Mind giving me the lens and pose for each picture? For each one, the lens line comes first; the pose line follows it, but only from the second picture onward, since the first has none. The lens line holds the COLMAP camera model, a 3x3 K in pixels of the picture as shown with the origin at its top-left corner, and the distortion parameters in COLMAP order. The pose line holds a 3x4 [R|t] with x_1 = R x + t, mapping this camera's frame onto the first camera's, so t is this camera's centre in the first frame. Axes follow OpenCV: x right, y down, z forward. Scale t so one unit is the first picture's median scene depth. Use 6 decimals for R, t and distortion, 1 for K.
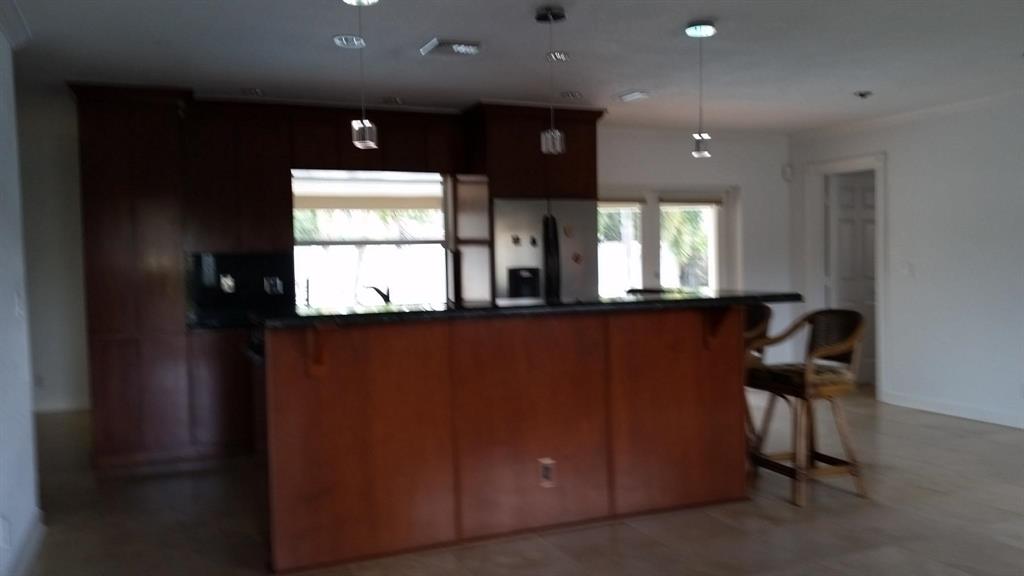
lens RADIAL K [[853.1, 0, 512.7], [0, 853.1, 336.0], [0, 0, 1]] dist [0.140353, 0.004691]
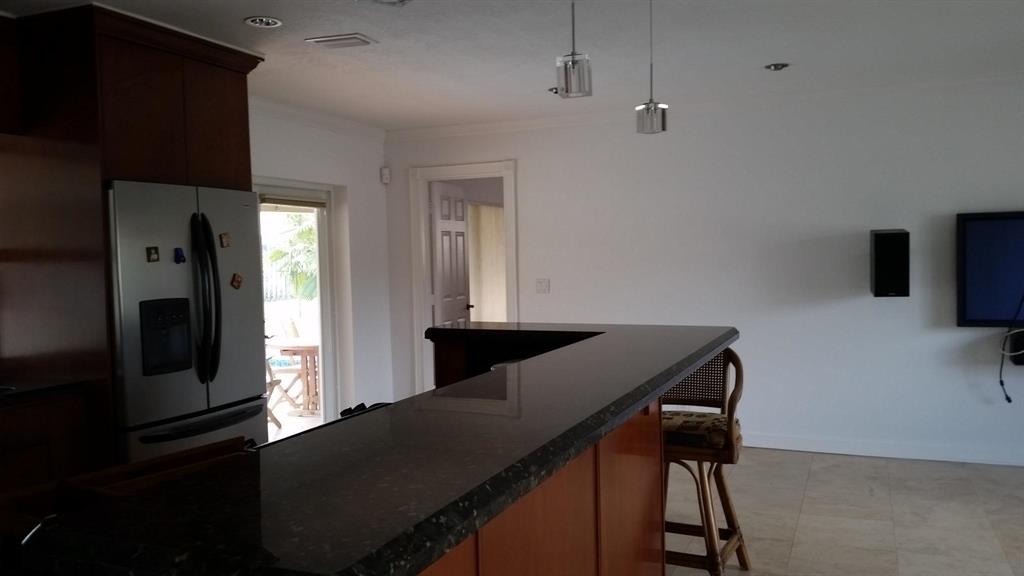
lens RADIAL K [[853.1, 0, 512.7], [0, 853.1, 336.0], [0, 0, 1]] dist [0.140353, 0.004691]
pose [[0.753272, -0.067848, 0.654201, -0.176138], [0.075173, 0.997028, 0.016846, -0.040125], [-0.653399, 0.036488, 0.756134, 0.329617]]
